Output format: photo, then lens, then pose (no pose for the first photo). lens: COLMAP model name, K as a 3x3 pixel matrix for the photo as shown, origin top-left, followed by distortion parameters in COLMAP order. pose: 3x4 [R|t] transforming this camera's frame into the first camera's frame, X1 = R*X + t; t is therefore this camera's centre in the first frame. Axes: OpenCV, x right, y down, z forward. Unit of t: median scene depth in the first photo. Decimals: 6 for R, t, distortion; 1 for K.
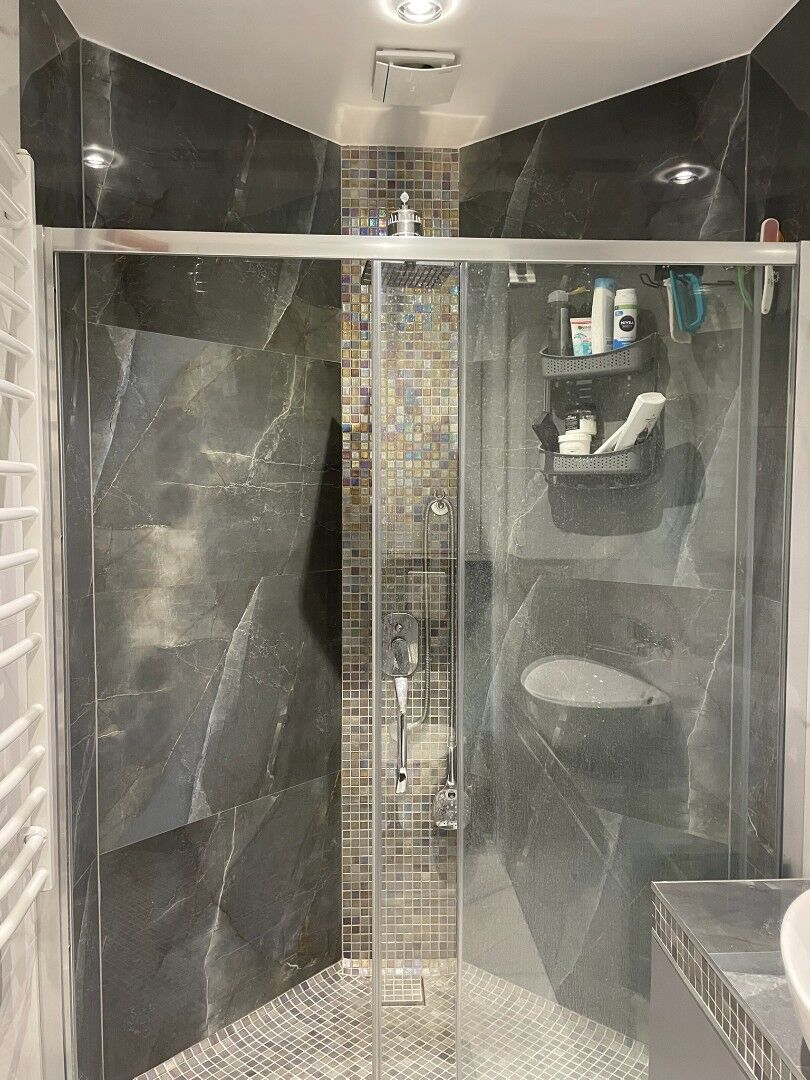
lens RADIAL K [[862.8, 0, 399.0], [0, 862.8, 523.1], [0, 0, 1]] dist [0.113862, -0.152505]
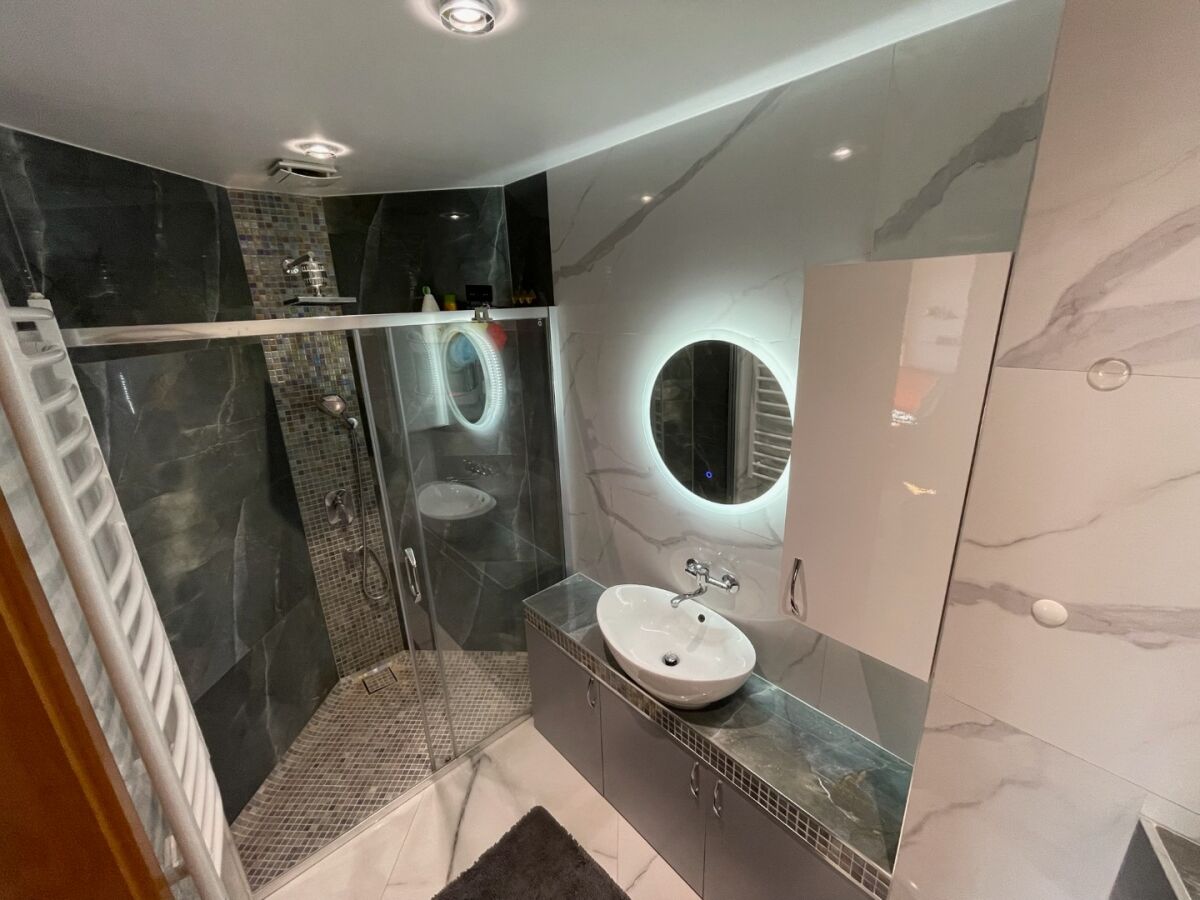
lens RADIAL K [[480.0, 0, 602.6], [0, 480.0, 445.7], [0, 0, 1]] dist [0.001940, 0.000469]
pose [[0.786816, -0.199625, 0.584013, -0.133152], [0.073149, 0.969740, 0.232923, -0.174962], [-0.612838, -0.140547, 0.777609, -0.031157]]
